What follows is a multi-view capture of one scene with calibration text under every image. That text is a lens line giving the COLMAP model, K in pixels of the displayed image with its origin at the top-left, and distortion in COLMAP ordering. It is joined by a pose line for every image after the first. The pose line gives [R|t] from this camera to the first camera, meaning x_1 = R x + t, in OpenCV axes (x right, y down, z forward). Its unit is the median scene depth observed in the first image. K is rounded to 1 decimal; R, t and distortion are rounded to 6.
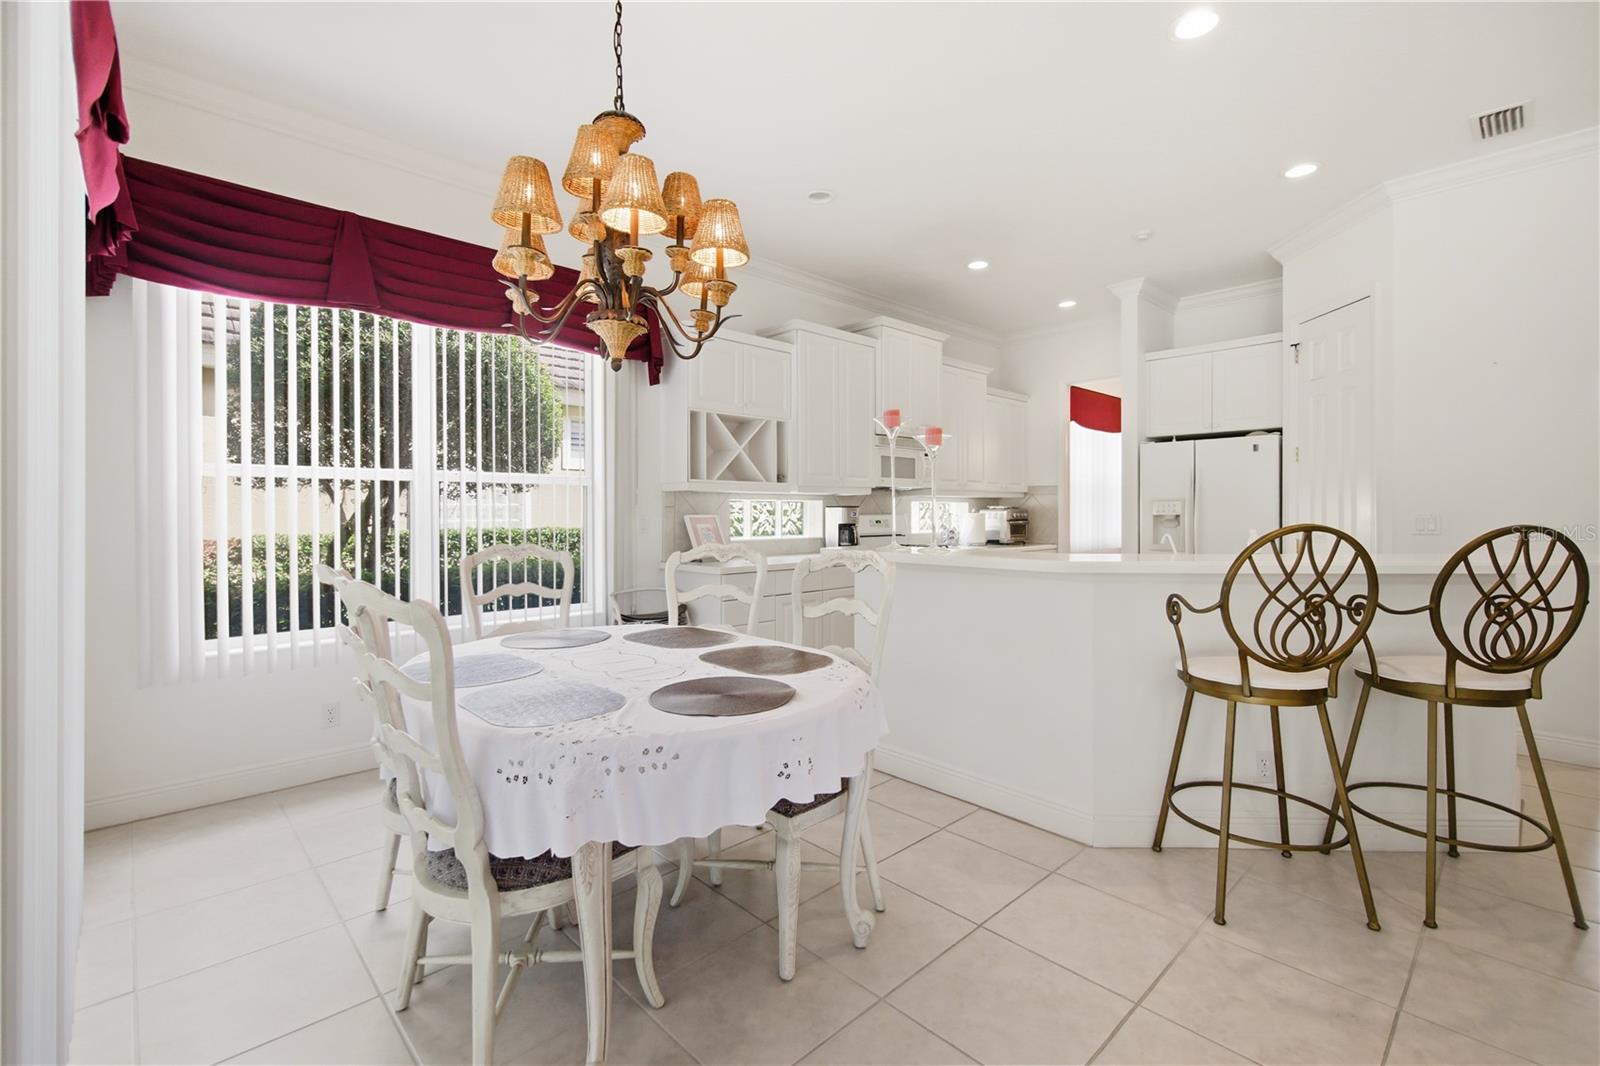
lens RADIAL K [[705.4, 0, 810.4], [0, 705.4, 510.6], [0, 0, 1]] dist [0.013979, -0.004613]
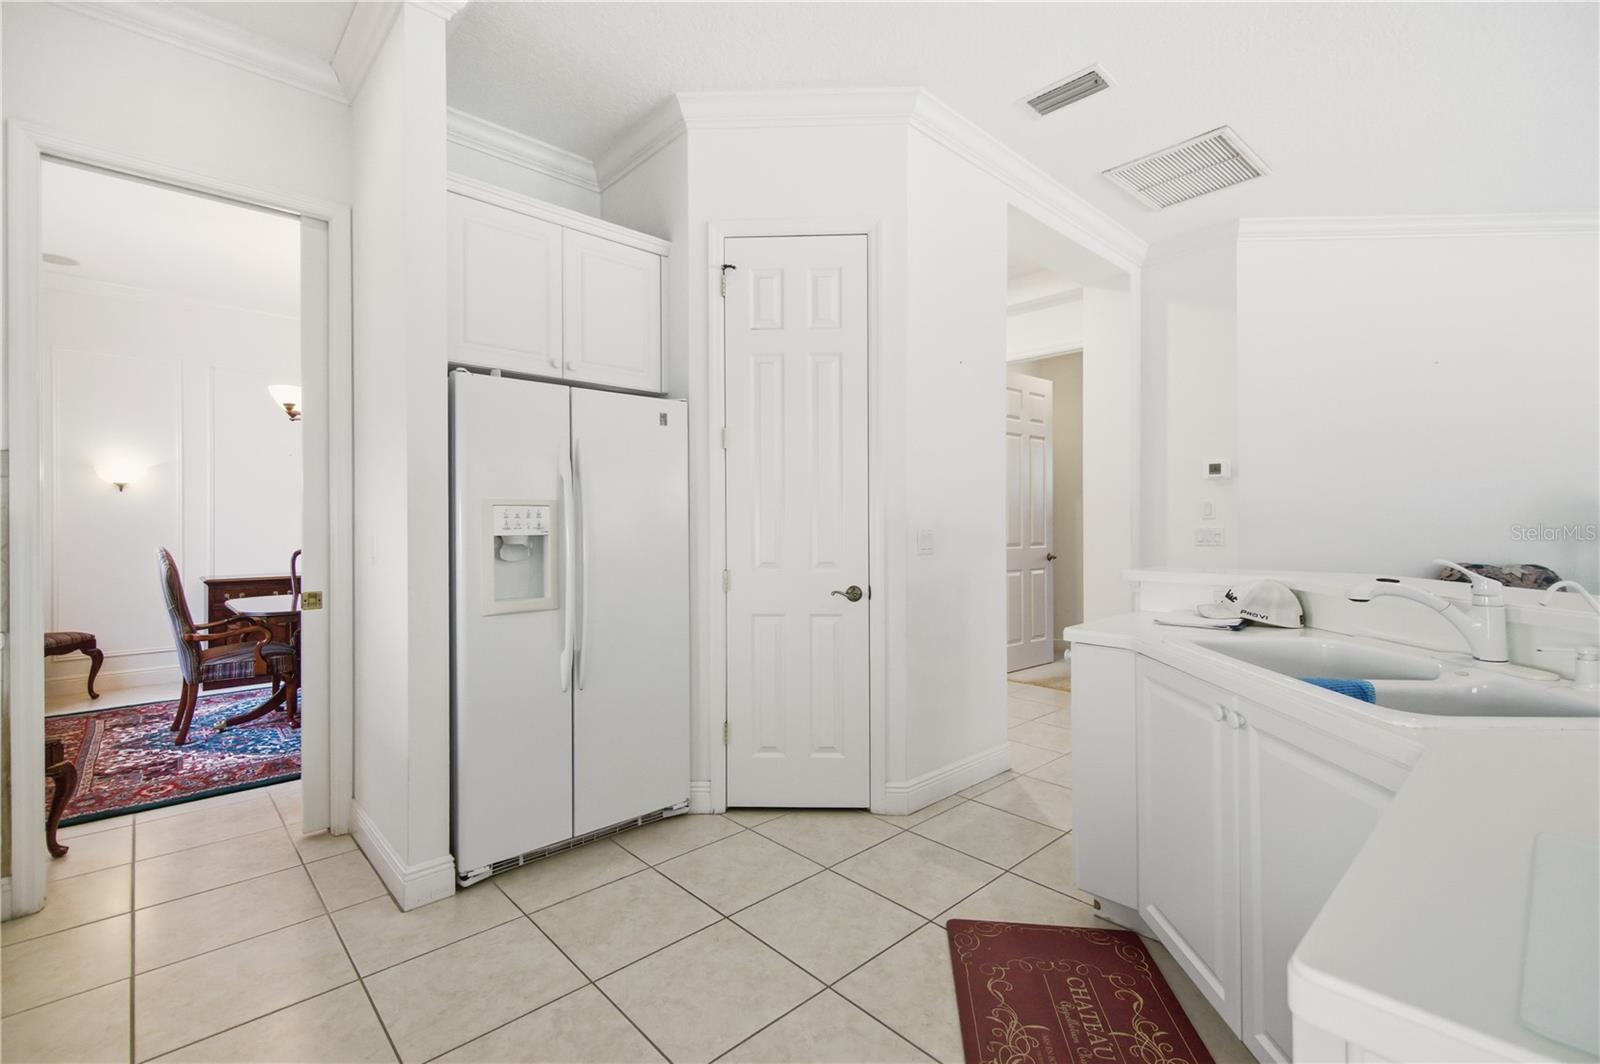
lens RADIAL K [[705.4, 0, 803.2], [0, 705.4, 527.1], [0, 0, 1]] dist [0.013979, -0.004613]
pose [[0.011789, -0.000999, 0.999930, 0.045599], [0.004160, 0.999991, 0.000950, 0.000598], [-0.999922, 0.004149, 0.011793, 0.900568]]
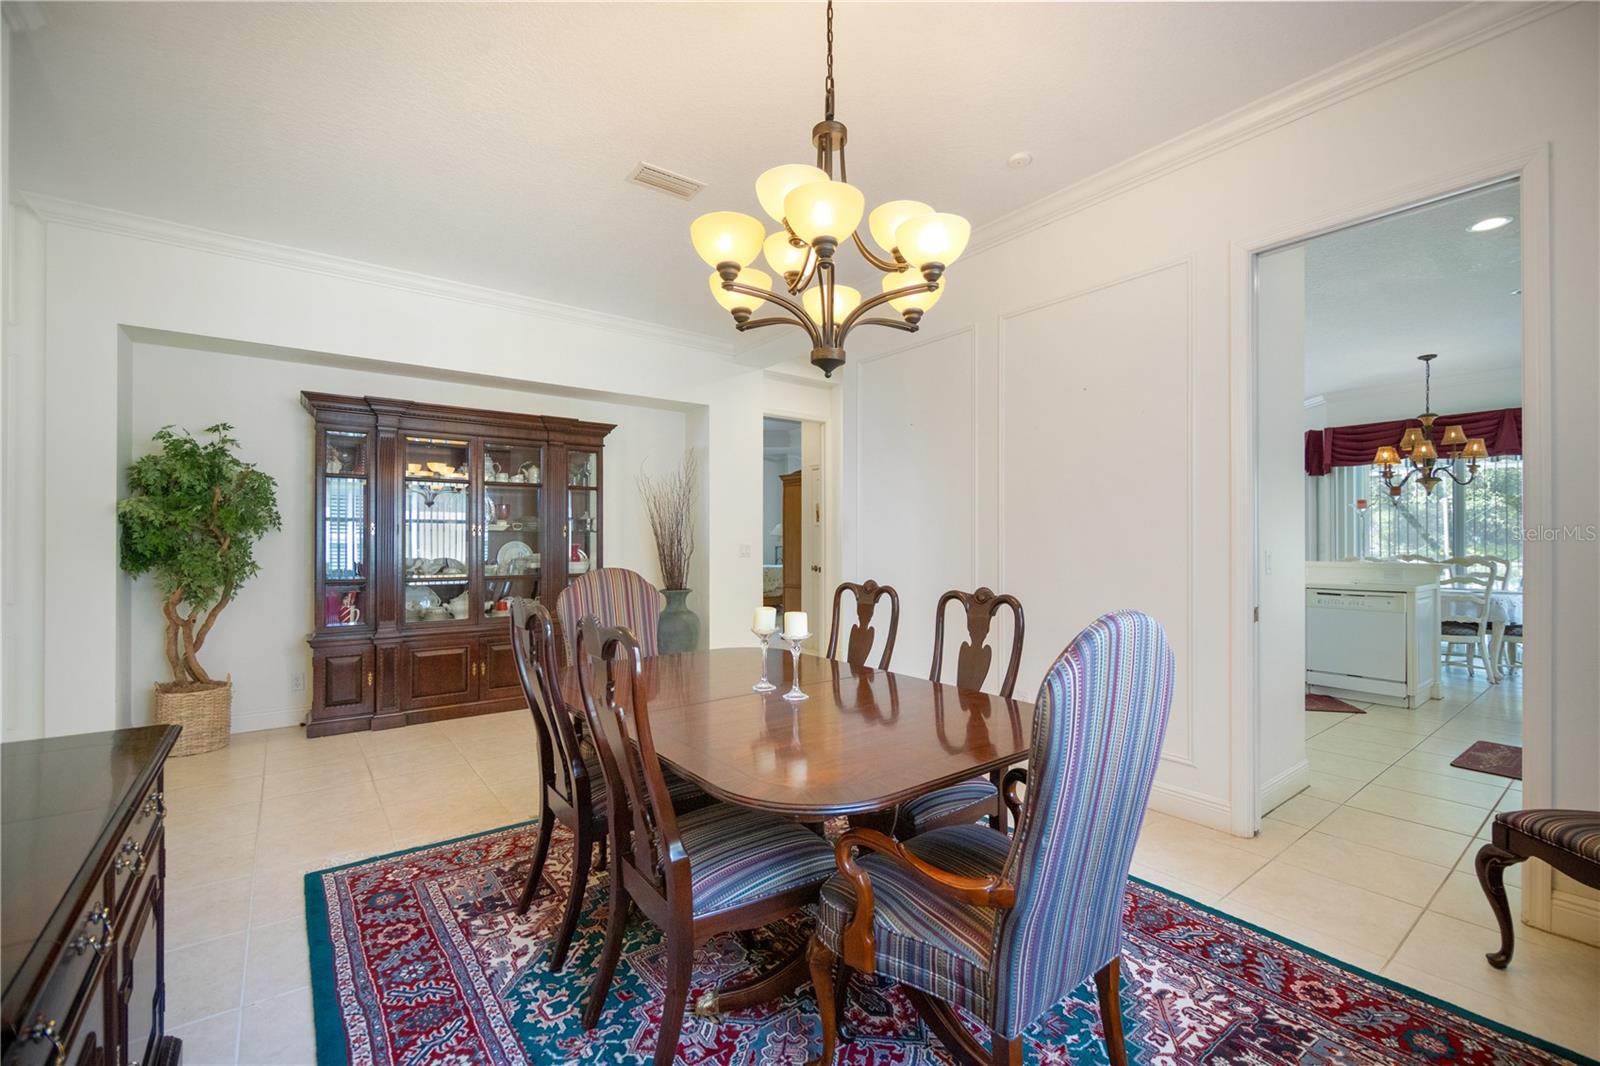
lens RADIAL K [[667.0, 0, 804.0], [0, 667.0, 535.5], [0, 0, 1]] dist [0.011575, -0.003280]
pose [[-0.994104, -0.000962, 0.108430, 0.952310], [-0.002029, 0.999951, -0.009730, -0.008053], [-0.108415, -0.009892, -0.994056, 1.925450]]
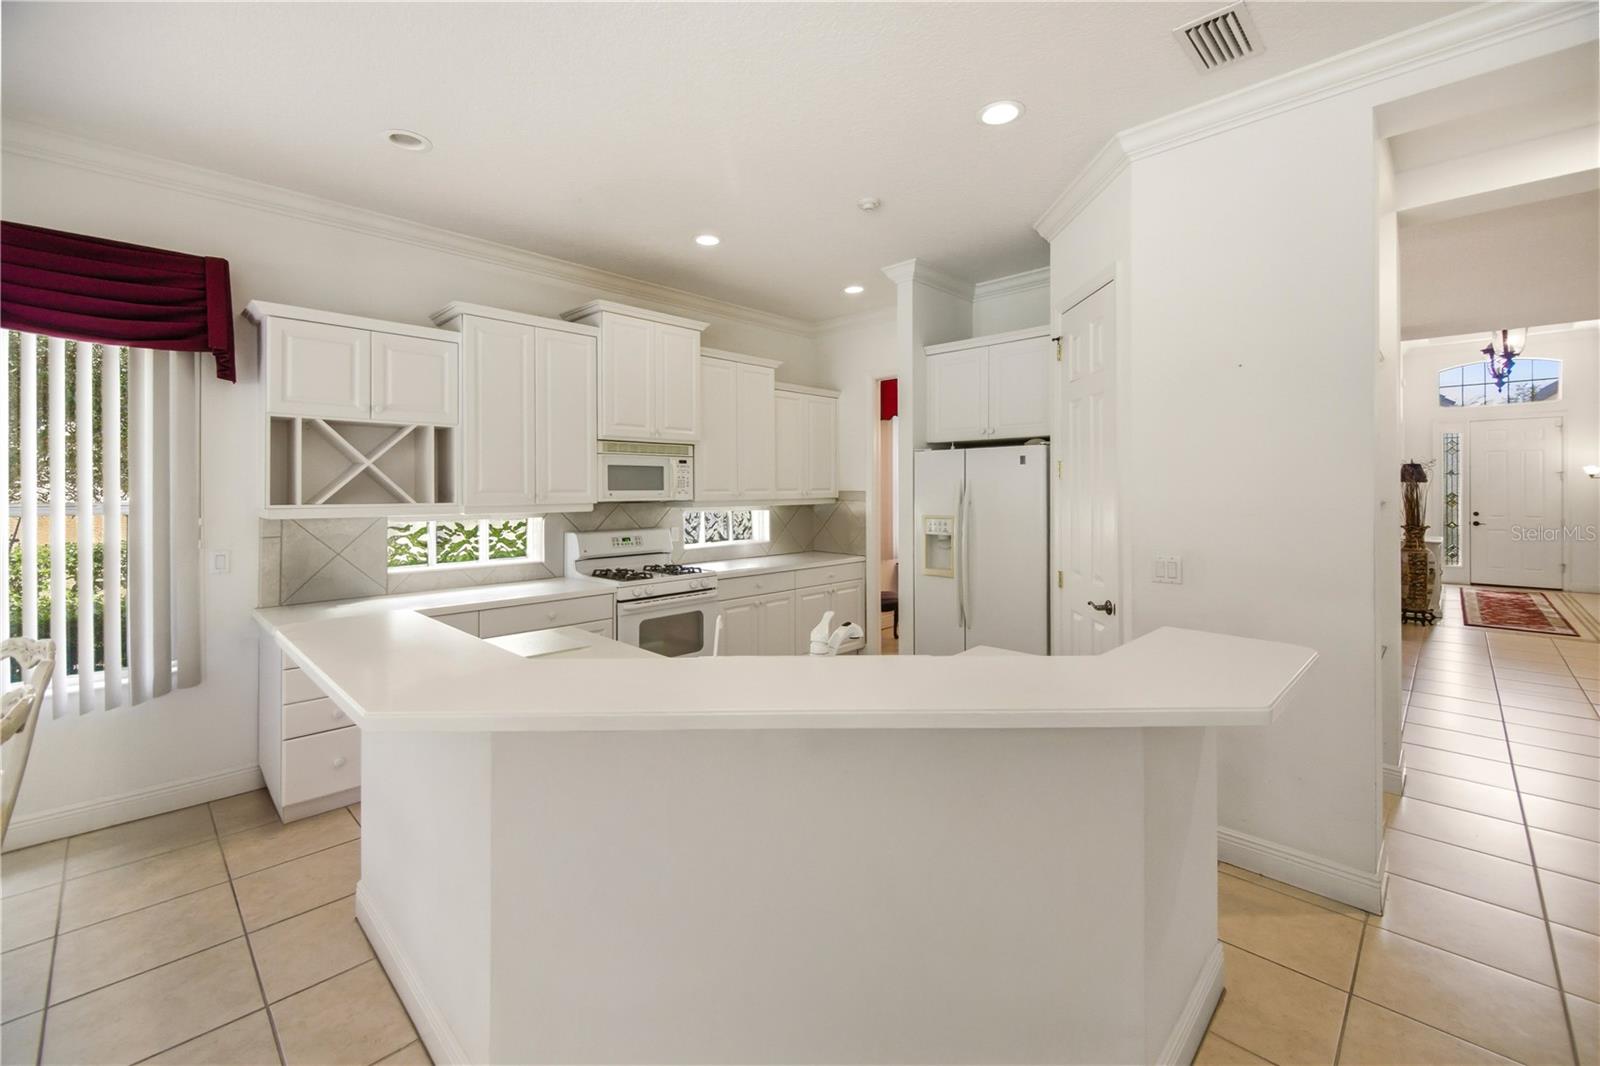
lens RADIAL K [[667.0, 0, 805.9], [0, 667.0, 489.2], [0, 0, 1]] dist [0.011575, -0.003280]
pose [[0.999485, -0.000131, 0.032097, 0.352988], [0.000054, 0.999997, 0.002385, -0.057423], [-0.032097, -0.002382, 0.999482, 0.217974]]
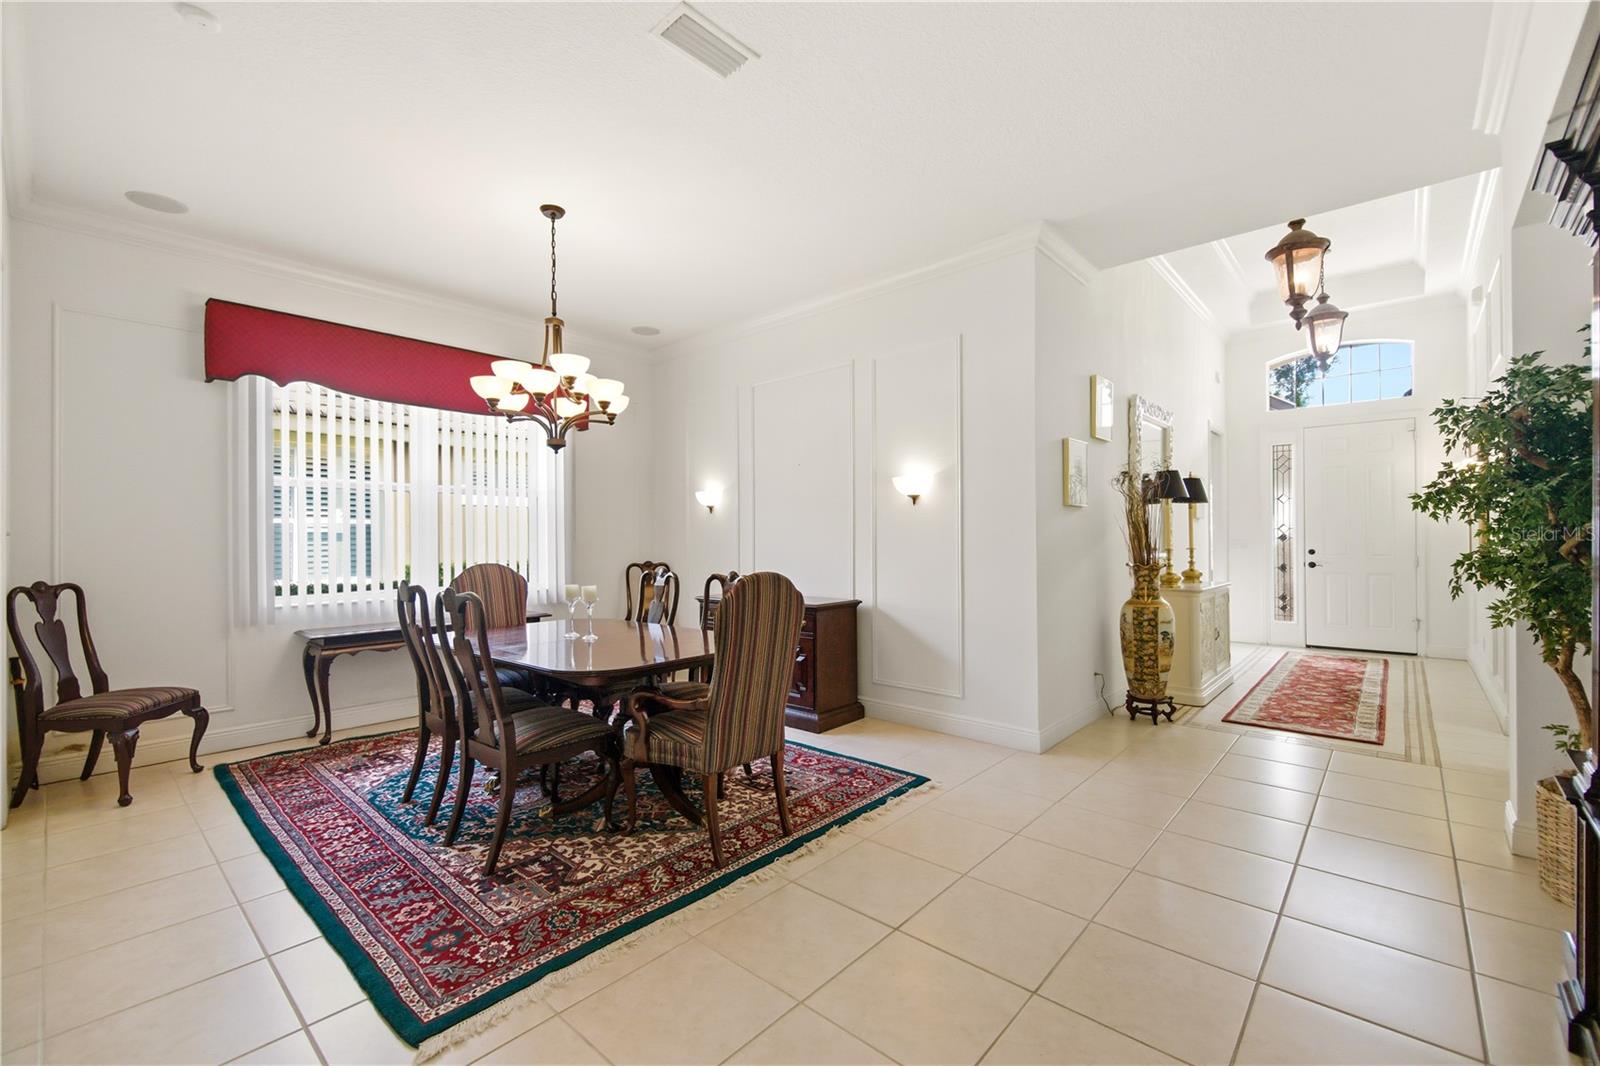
lens RADIAL K [[667.0, 0, 796.4], [0, 667.0, 537.1], [0, 0, 1]] dist [0.011575, -0.003280]
pose [[0.997707, -0.002481, 0.067635, 1.196865], [0.002815, 0.999984, -0.004848, -0.005881], [-0.067622, 0.005027, 0.997698, 0.763123]]
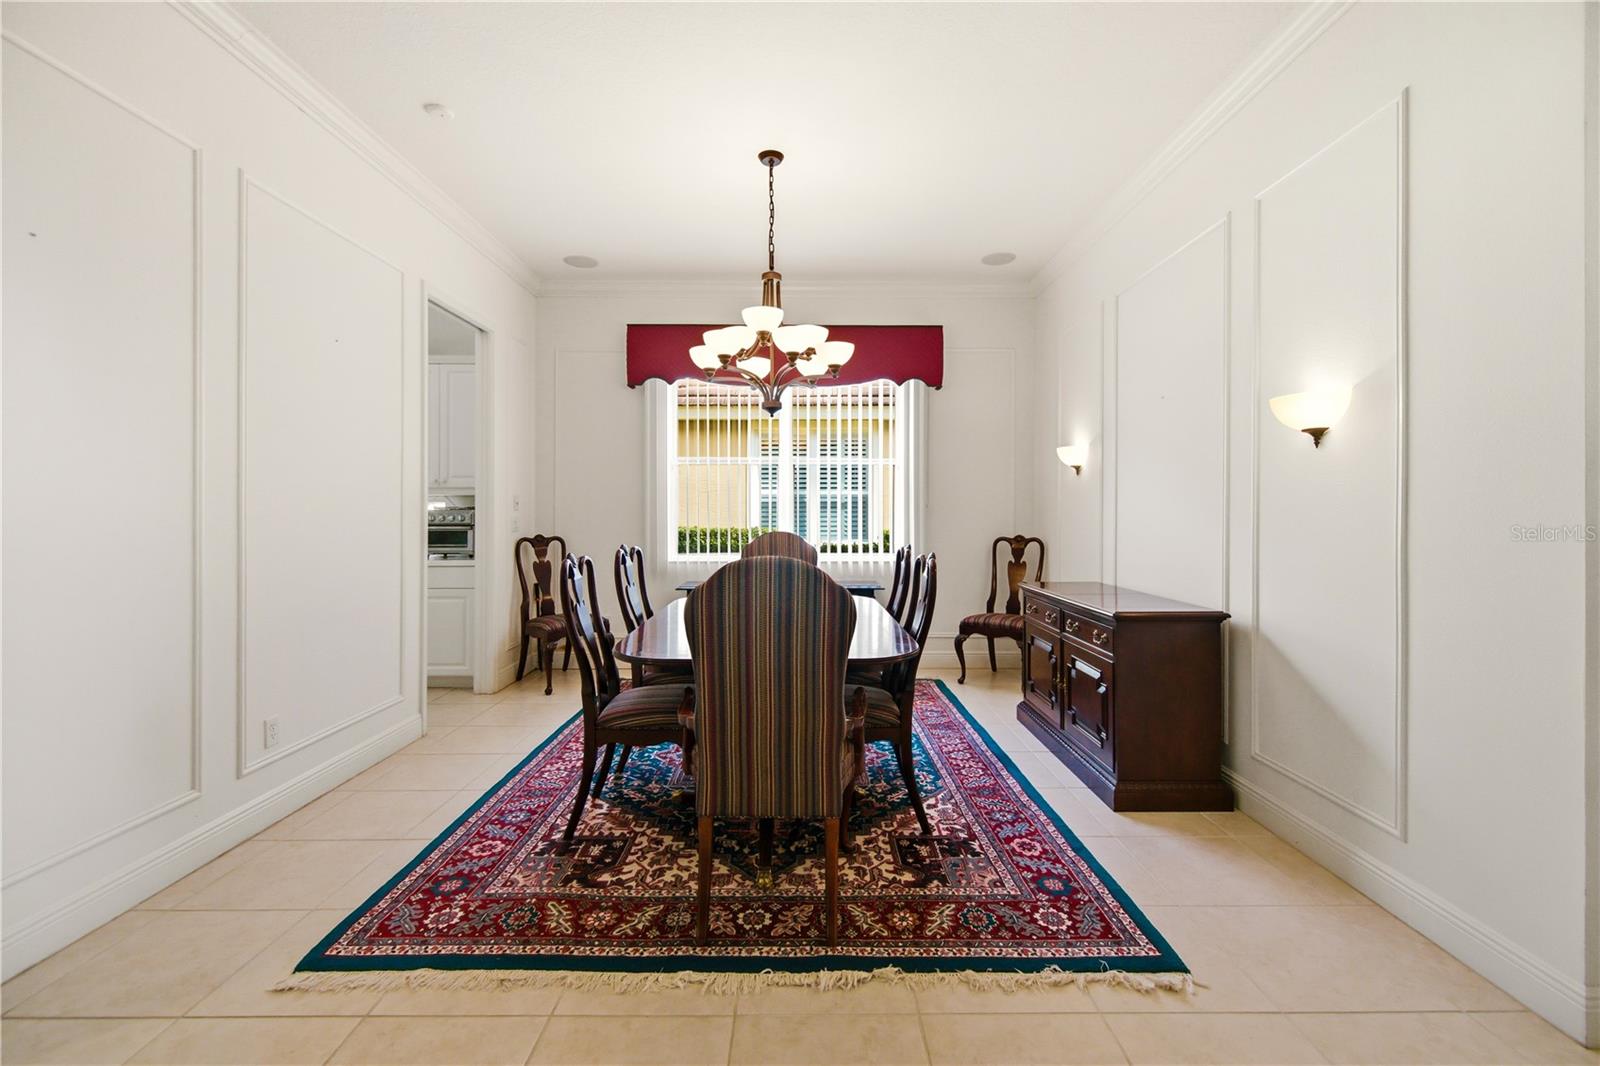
lens RADIAL K [[667.0, 0, 804.9], [0, 667.0, 512.4], [0, 0, 1]] dist [0.011575, -0.003280]
pose [[0.722989, 0.007240, -0.690822, 1.485271], [-0.004778, 0.999974, 0.005480, -0.008031], [0.690843, -0.000662, 0.723005, 1.042478]]
